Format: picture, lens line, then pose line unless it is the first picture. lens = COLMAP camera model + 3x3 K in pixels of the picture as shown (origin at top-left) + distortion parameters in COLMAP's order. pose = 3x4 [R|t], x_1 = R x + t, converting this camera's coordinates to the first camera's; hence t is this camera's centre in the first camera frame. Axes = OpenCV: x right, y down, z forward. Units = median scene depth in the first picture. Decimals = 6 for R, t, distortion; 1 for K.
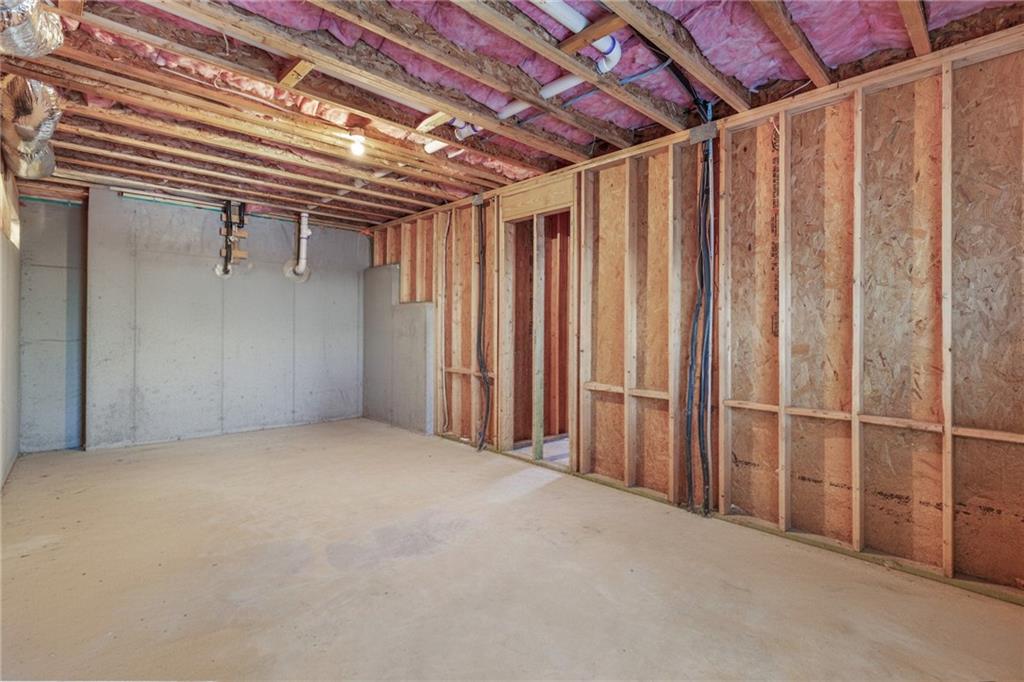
lens RADIAL K [[470.0, 0, 513.2], [0, 470.0, 320.6], [0, 0, 1]] dist [0.032459, -0.000089]
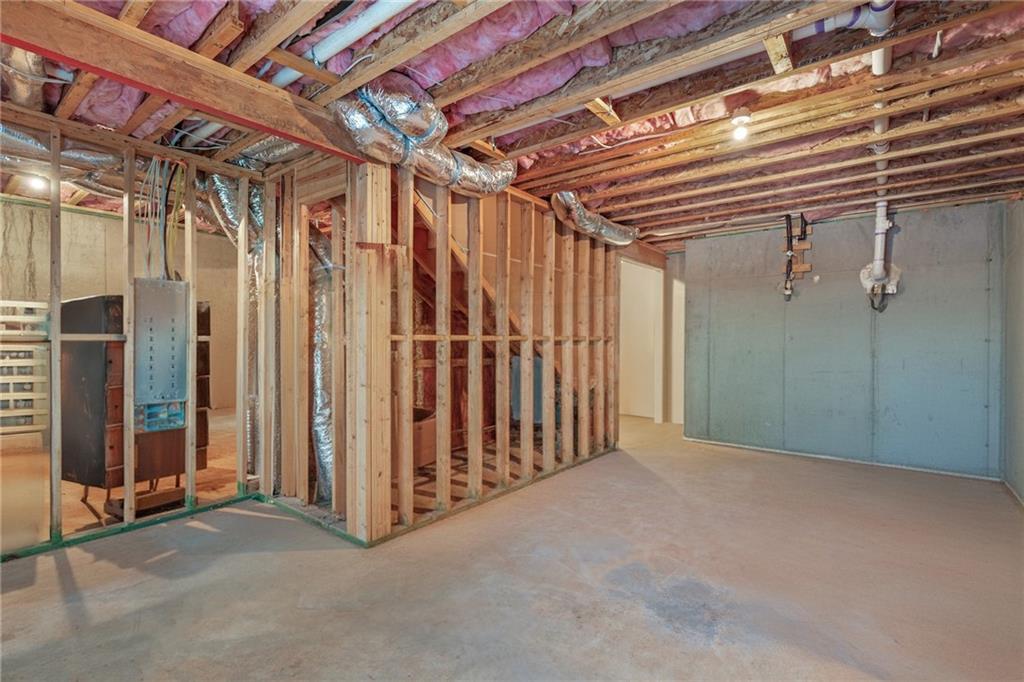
lens RADIAL K [[470.0, 0, 513.1], [0, 470.0, 342.7], [0, 0, 1]] dist [0.032459, -0.000089]
pose [[0.159467, 0.007096, -0.987178, 0.465761], [0.003132, 0.999965, 0.007694, -0.000122], [0.987198, -0.004319, 0.159440, 0.491503]]
